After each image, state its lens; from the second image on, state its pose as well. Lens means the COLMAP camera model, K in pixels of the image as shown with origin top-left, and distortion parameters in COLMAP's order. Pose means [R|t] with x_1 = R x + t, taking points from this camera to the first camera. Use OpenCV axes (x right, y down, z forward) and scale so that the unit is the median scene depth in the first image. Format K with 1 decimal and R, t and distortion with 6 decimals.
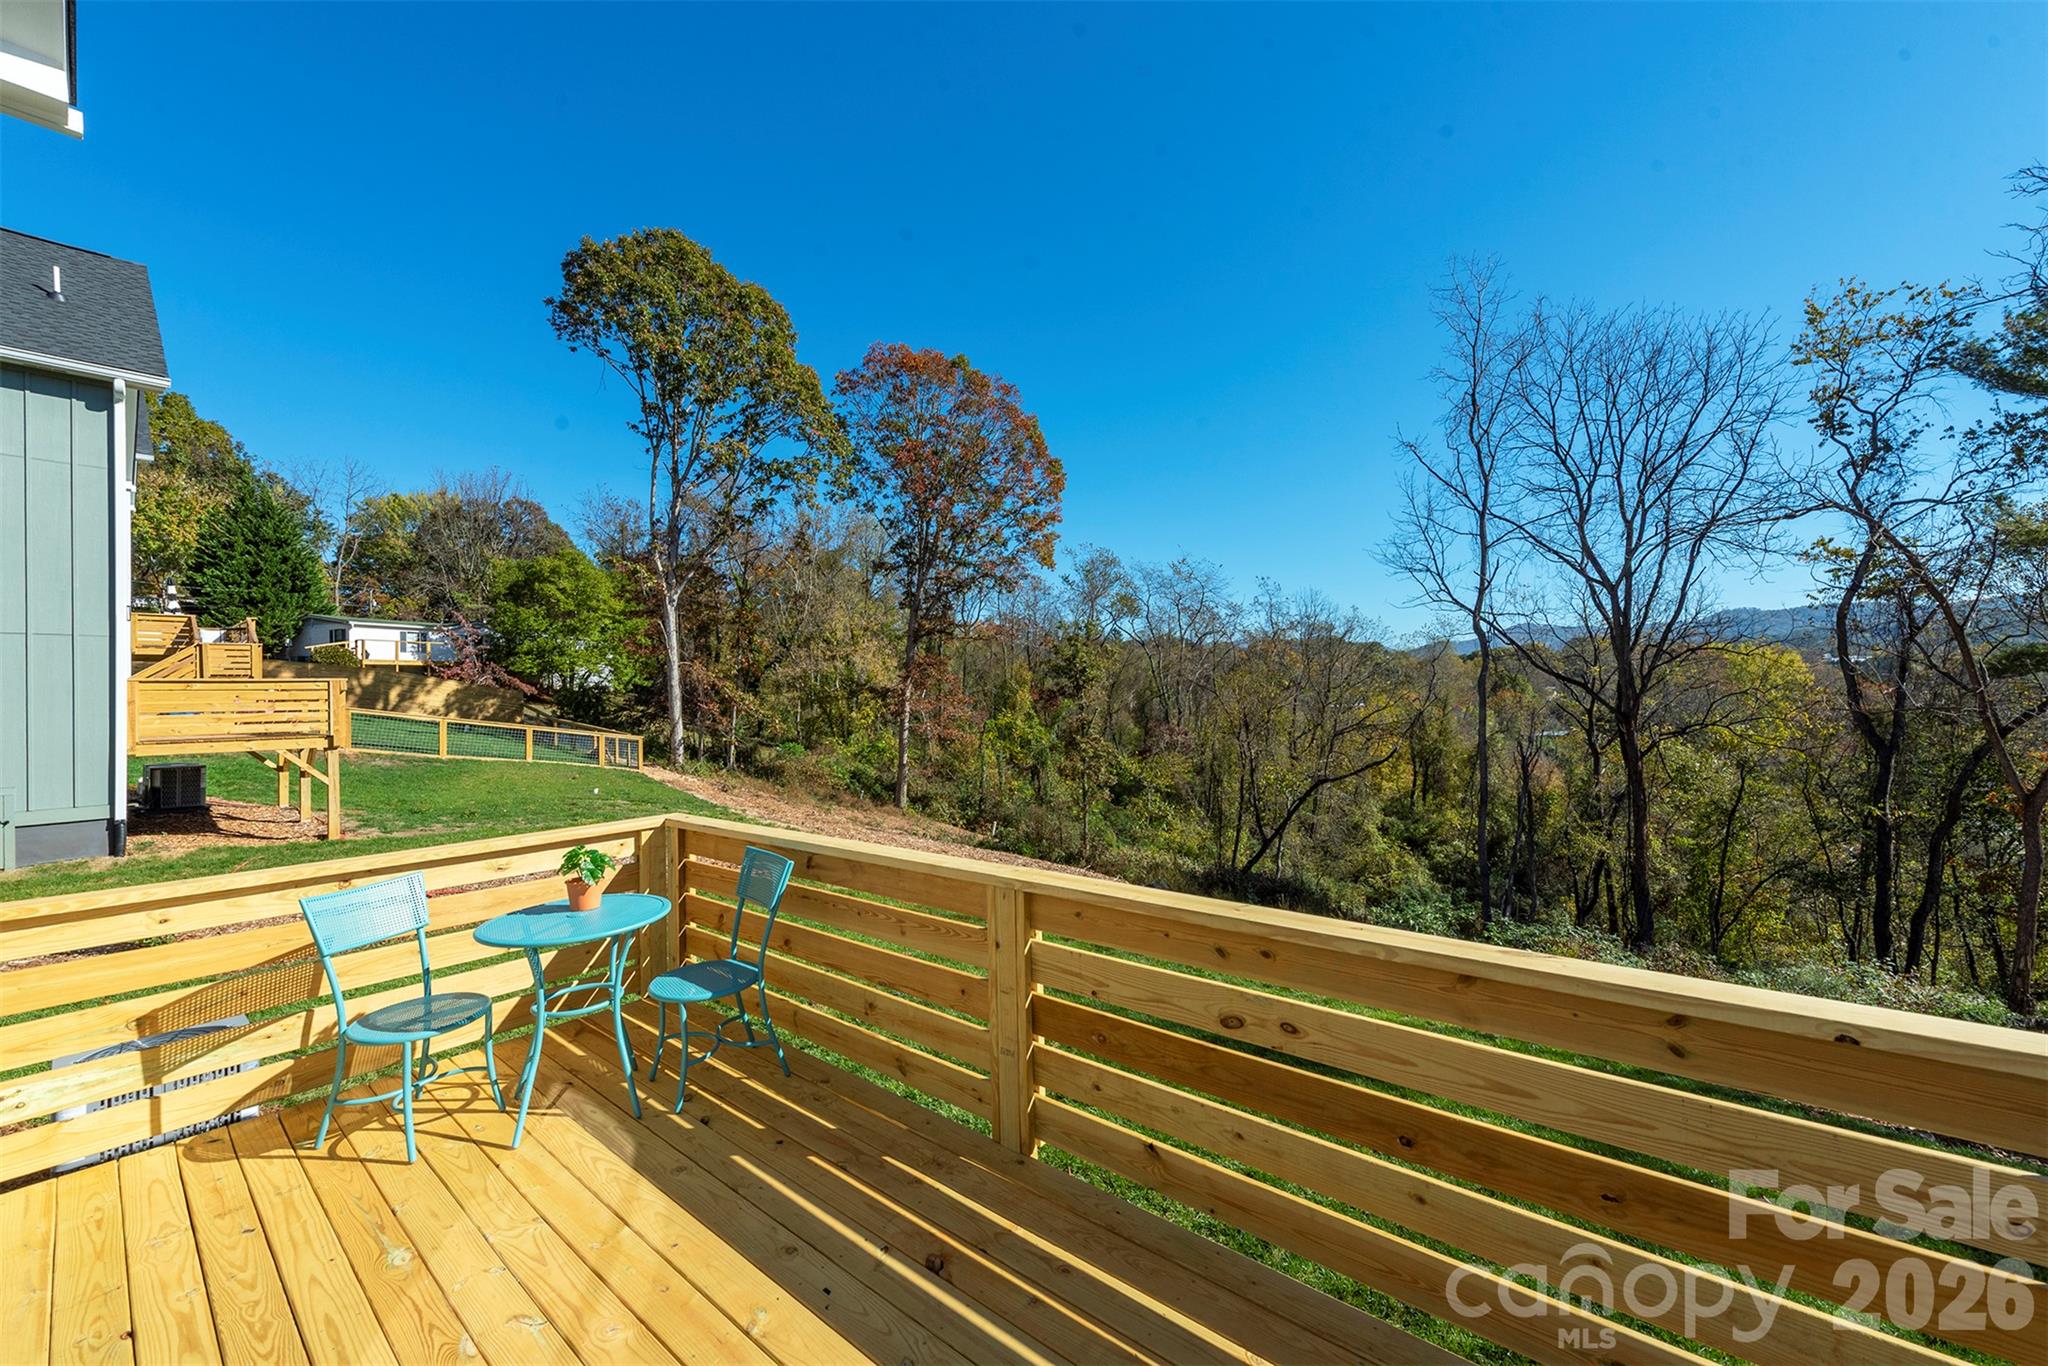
lens RADIAL K [[789.2, 0, 1015.4], [0, 789.2, 680.5], [0, 0, 1]] dist [0.018307, -0.006089]
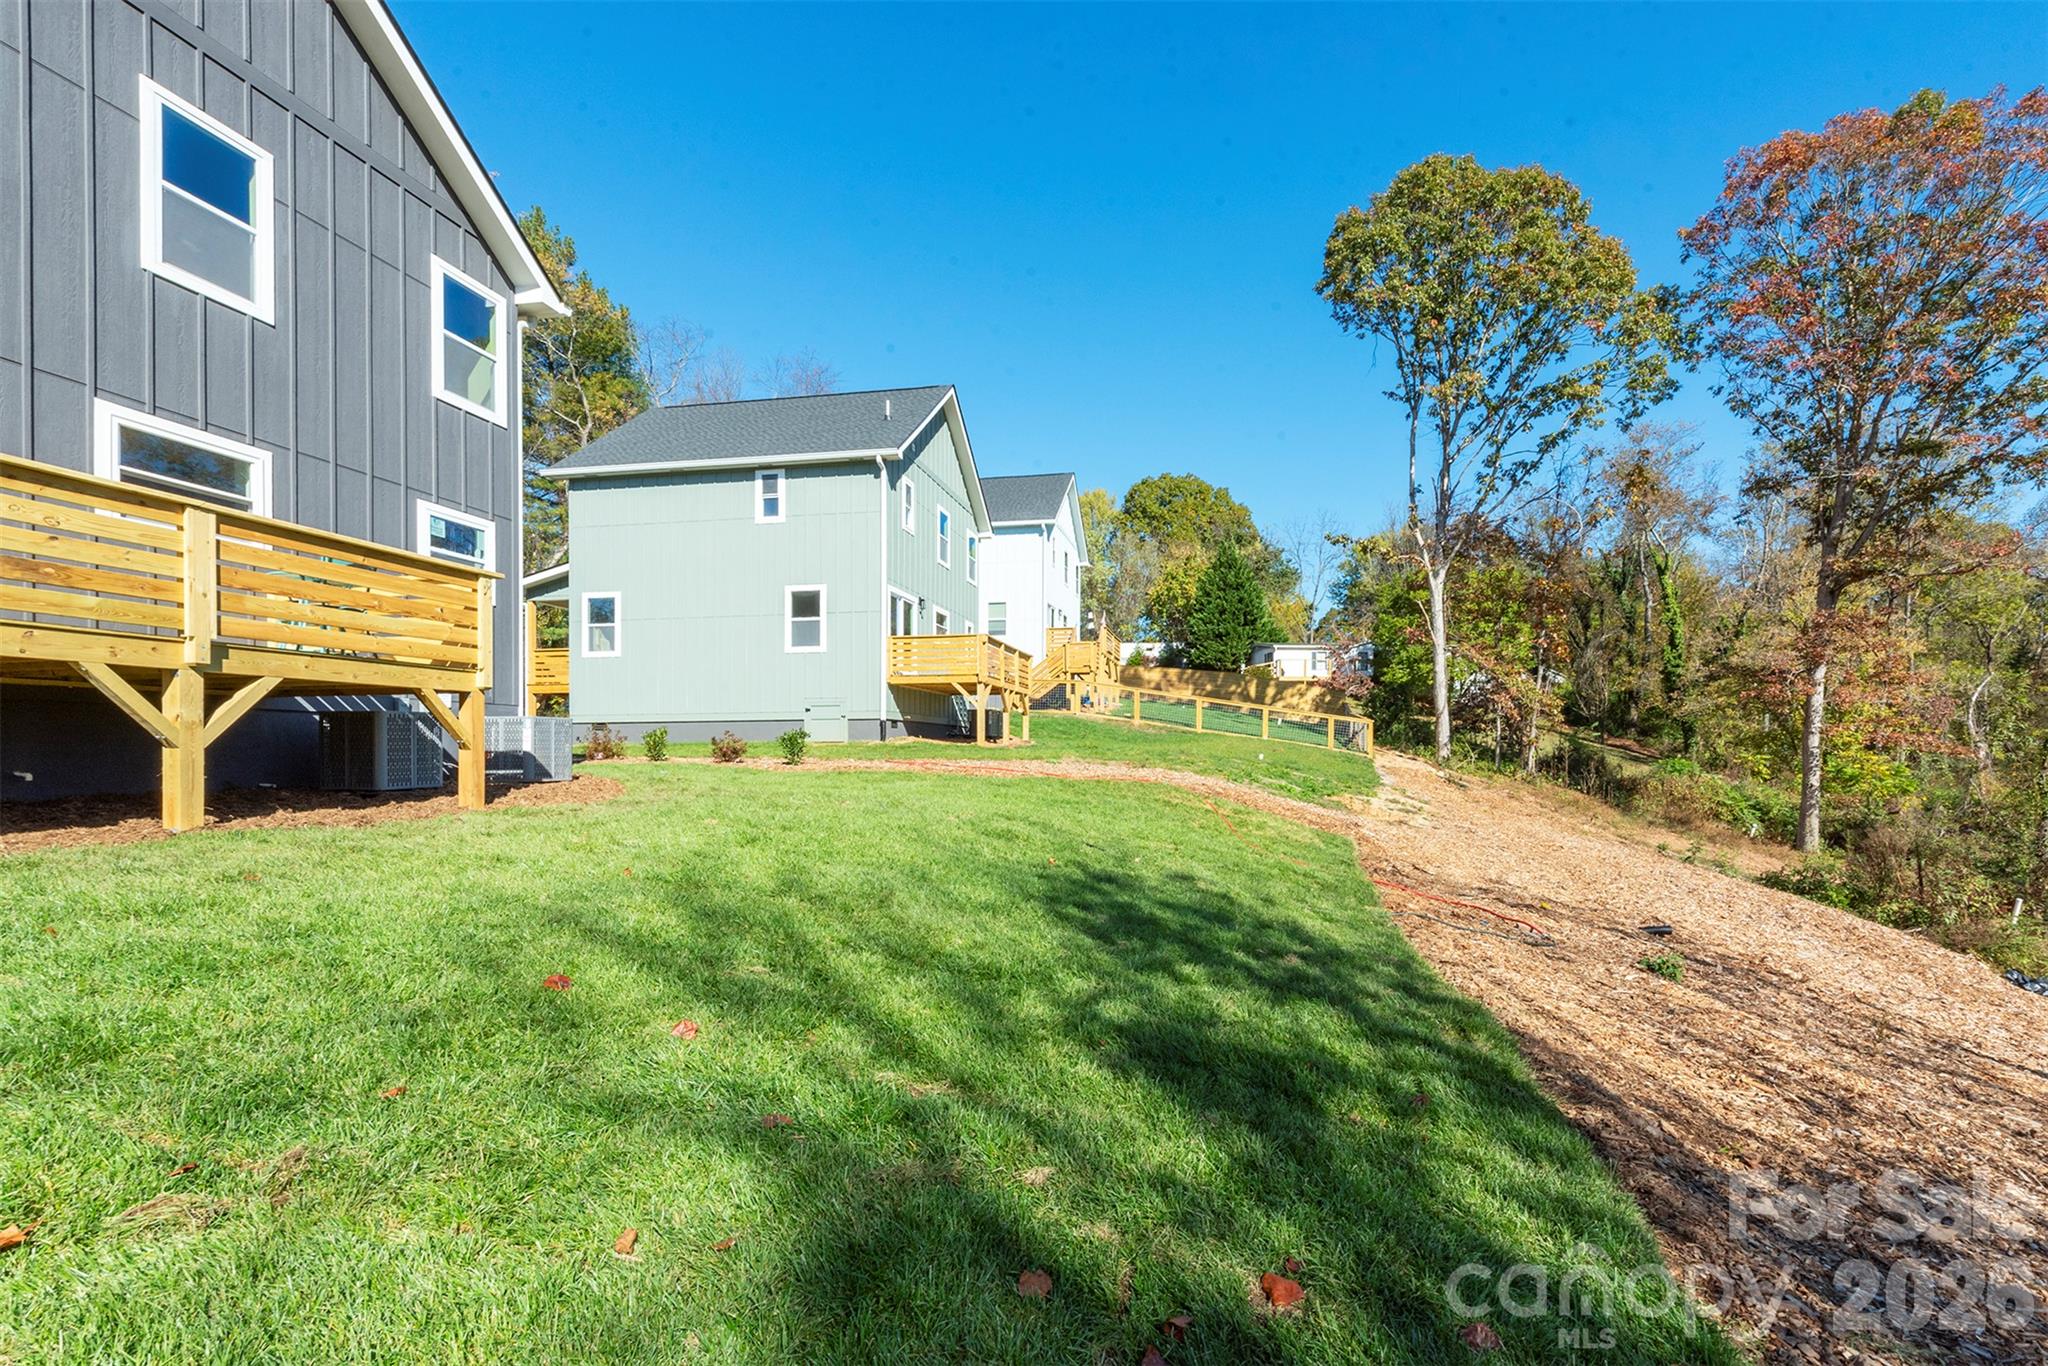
lens RADIAL K [[895.2, 0, 1074.3], [0, 895.2, 743.5], [0, 0, 1]] dist [-0.000899, -0.001402]
pose [[0.506134, 0.012749, -0.862360, 0.221229], [0.010032, 0.999736, 0.020668, 0.059465], [0.862396, -0.019112, 0.505873, 0.124024]]
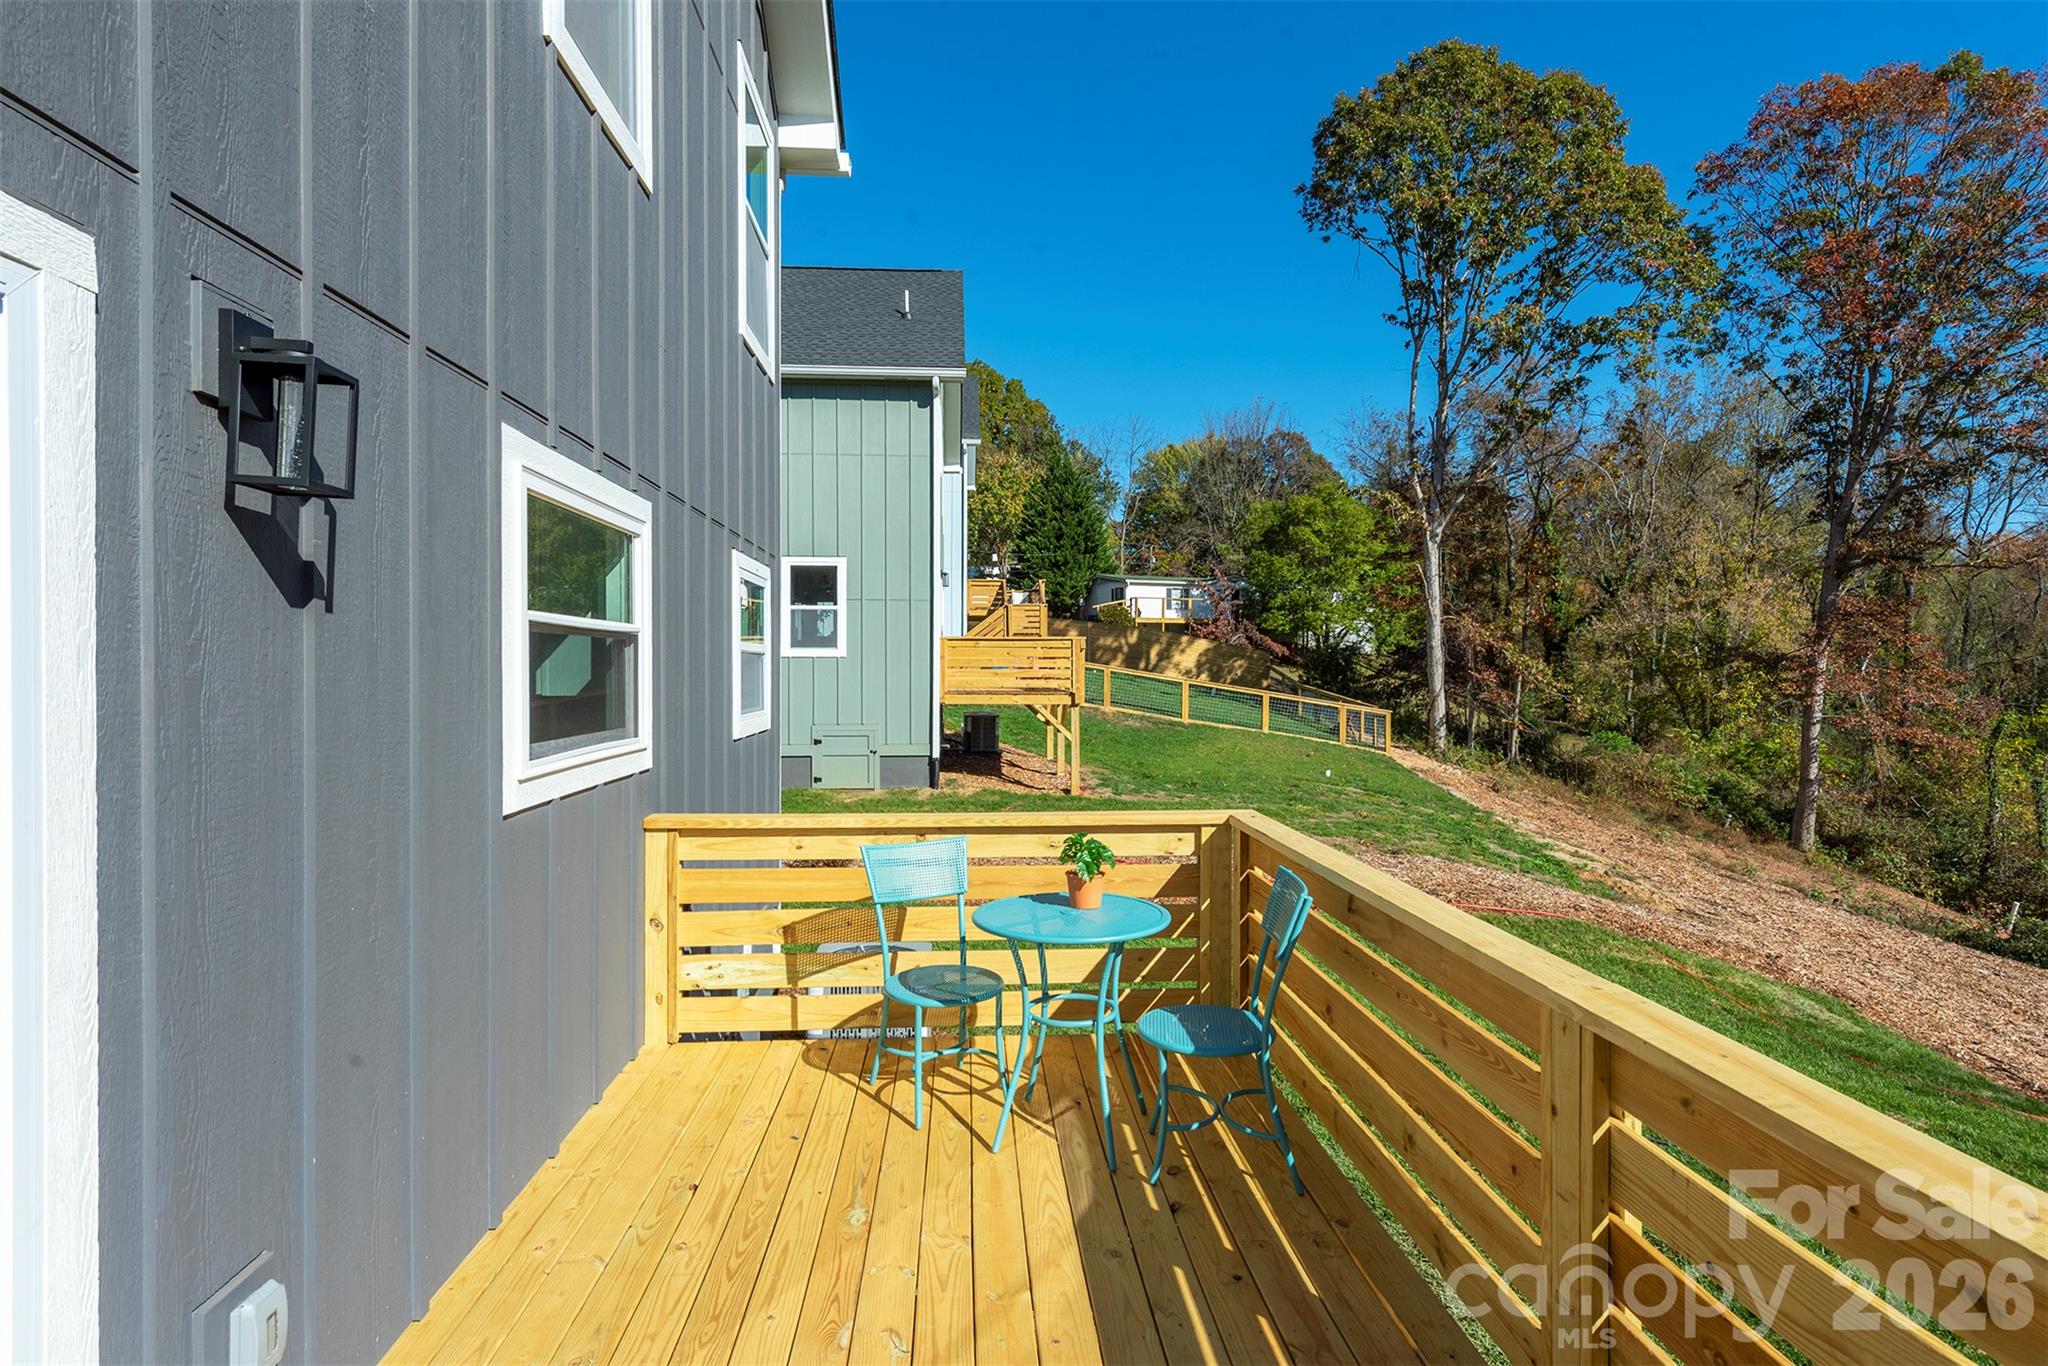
lens RADIAL K [[1034.0, 0, 1026.7], [0, 1034.0, 673.0], [0, 0, 1]] dist [0.021559, -0.011210]
pose [[0.694277, 0.026969, -0.719202, 0.017388], [-0.004264, 0.999434, 0.033362, -0.000076], [0.719695, -0.020096, 0.693999, 0.015689]]
